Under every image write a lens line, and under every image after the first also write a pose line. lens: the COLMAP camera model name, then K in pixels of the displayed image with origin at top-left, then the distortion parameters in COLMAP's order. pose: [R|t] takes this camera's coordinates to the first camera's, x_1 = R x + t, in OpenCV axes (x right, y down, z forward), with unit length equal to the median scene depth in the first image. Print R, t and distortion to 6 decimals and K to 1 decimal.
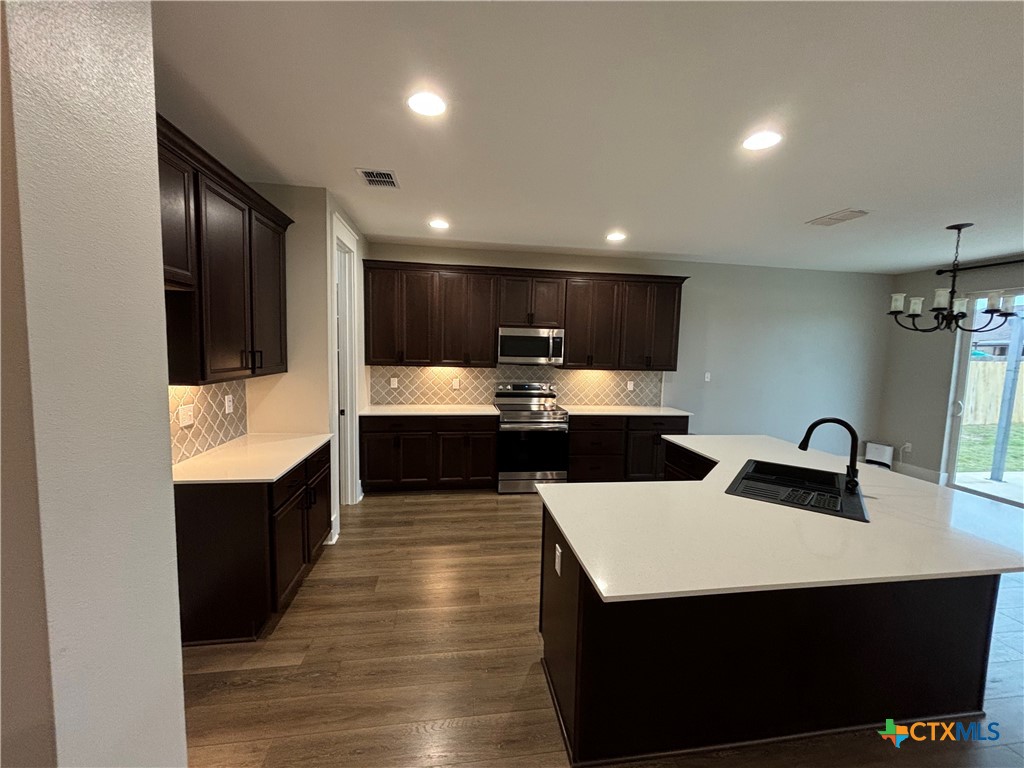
lens RADIAL K [[413.6, 0, 511.5], [0, 413.6, 385.1], [0, 0, 1]] dist [0.002900, 0.001124]
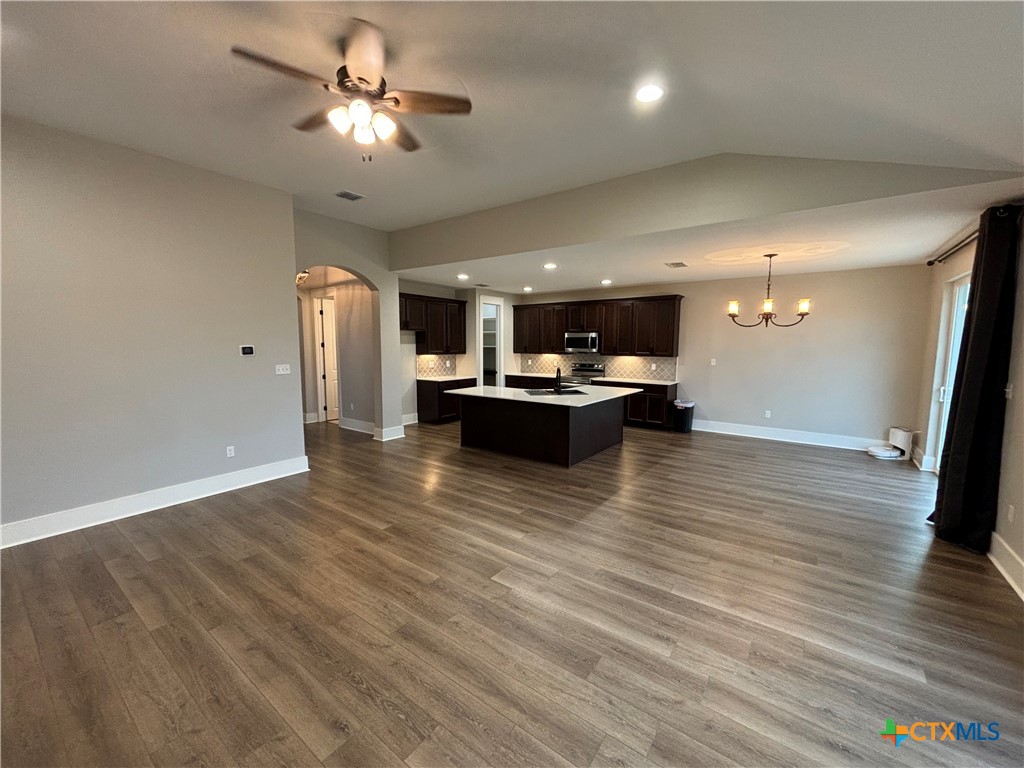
lens RADIAL K [[413.6, 0, 516.3], [0, 413.6, 383.5], [0, 0, 1]] dist [0.002900, 0.001124]
pose [[0.714740, 0.045286, -0.697923, 1.118762], [-0.049124, 0.998688, 0.014494, 0.074909], [0.697663, 0.023925, 0.716026, -0.520706]]
